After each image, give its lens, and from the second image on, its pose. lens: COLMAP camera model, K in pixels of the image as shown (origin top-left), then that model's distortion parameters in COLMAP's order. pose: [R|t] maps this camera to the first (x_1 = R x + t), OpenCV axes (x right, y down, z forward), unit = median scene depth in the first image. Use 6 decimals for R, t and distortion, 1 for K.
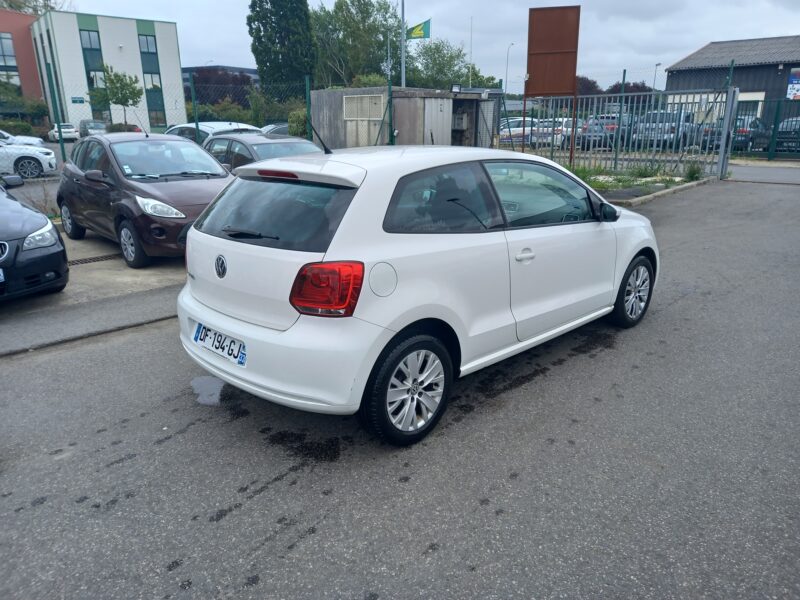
lens RADIAL K [[583.0, 0, 400.5], [0, 583.0, 302.2], [0, 0, 1]] dist [0.058099, -0.038662]
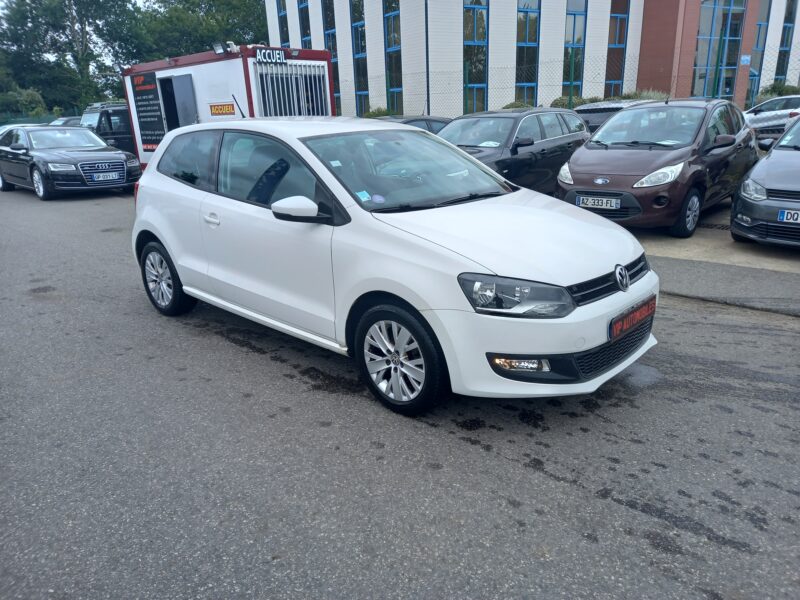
lens RADIAL K [[583.0, 0, 400.5], [0, 583.0, 300.7], [0, 0, 1]] dist [0.058099, -0.038662]
pose [[0.049117, 0.321475, -0.945643, 1.219738], [-0.258176, 0.918695, 0.298904, -0.332847], [0.964849, 0.229461, 0.128121, 1.143067]]
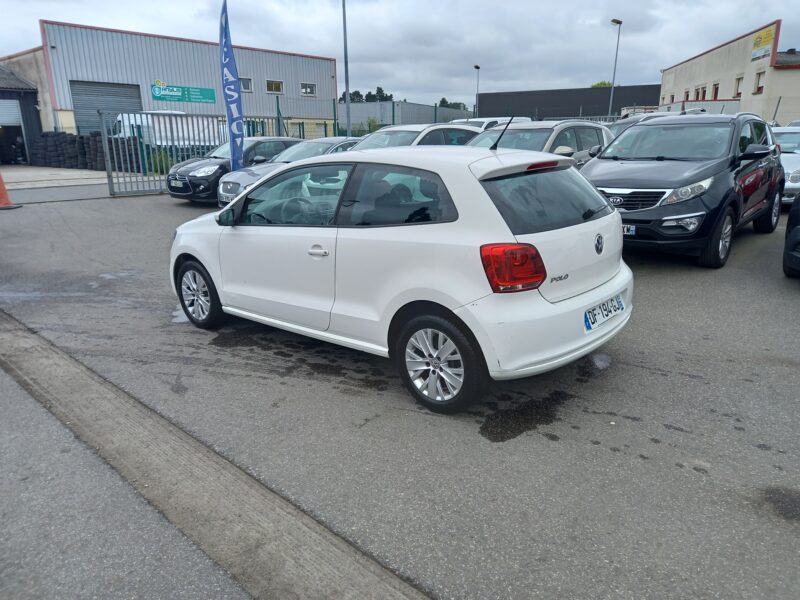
lens RADIAL K [[583.0, 0, 399.1], [0, 583.0, 300.0], [0, 0, 1]] dist [0.058099, -0.038662]
pose [[-0.090356, -0.236385, 0.967449, -1.124339], [0.286981, 0.924037, 0.252581, -0.291427], [-0.953666, 0.300461, -0.015655, 1.140665]]
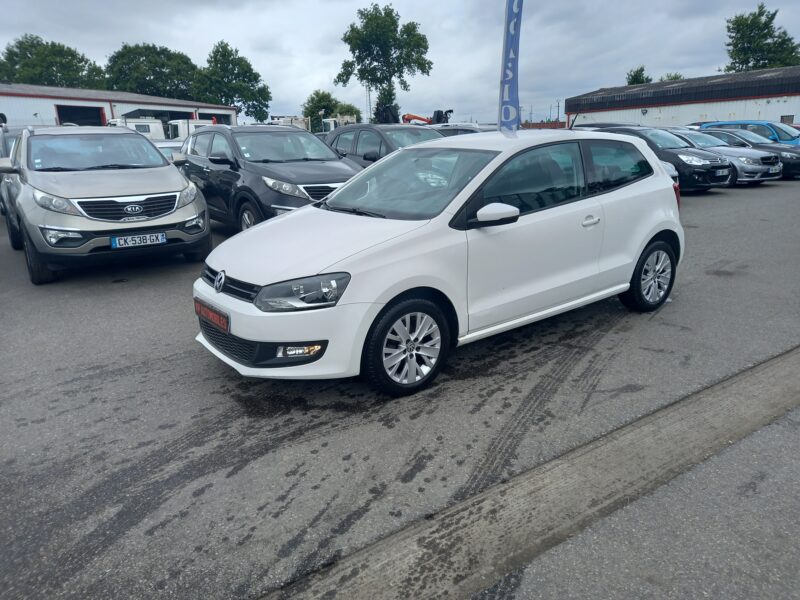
lens RADIAL K [[583.0, 0, 400.7], [0, 583.0, 295.2], [0, 0, 1]] dist [0.058099, -0.038662]
pose [[-0.991052, 0.013079, 0.132837, 0.086412], [0.081552, 0.847173, 0.525021, -0.647839], [-0.105669, 0.531156, -0.840659, 2.275170]]
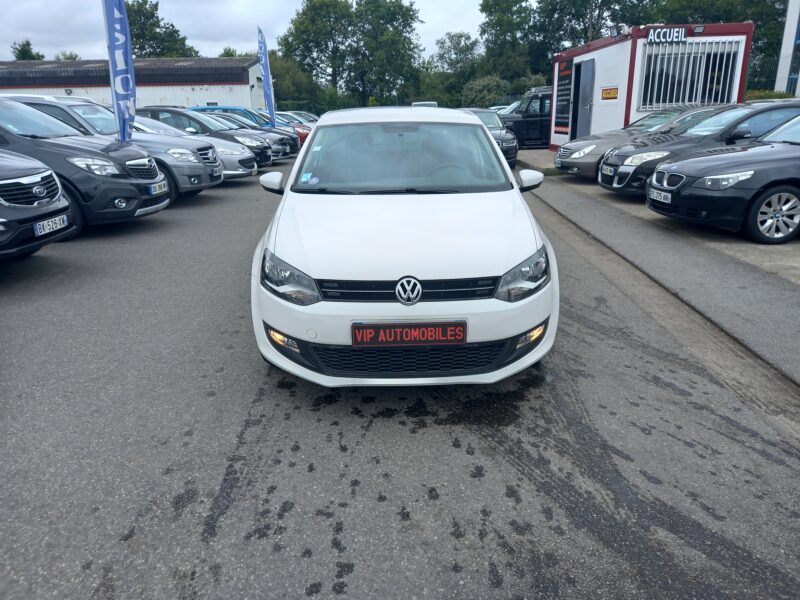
lens RADIAL K [[583.0, 0, 410.8], [0, 583.0, 305.6], [0, 0, 1]] dist [0.058099, -0.038662]
pose [[-0.678480, 0.263008, -0.685924, 0.992315], [-0.186027, 0.841769, 0.506773, -0.556049], [0.710675, 0.471436, -0.522197, 1.904537]]
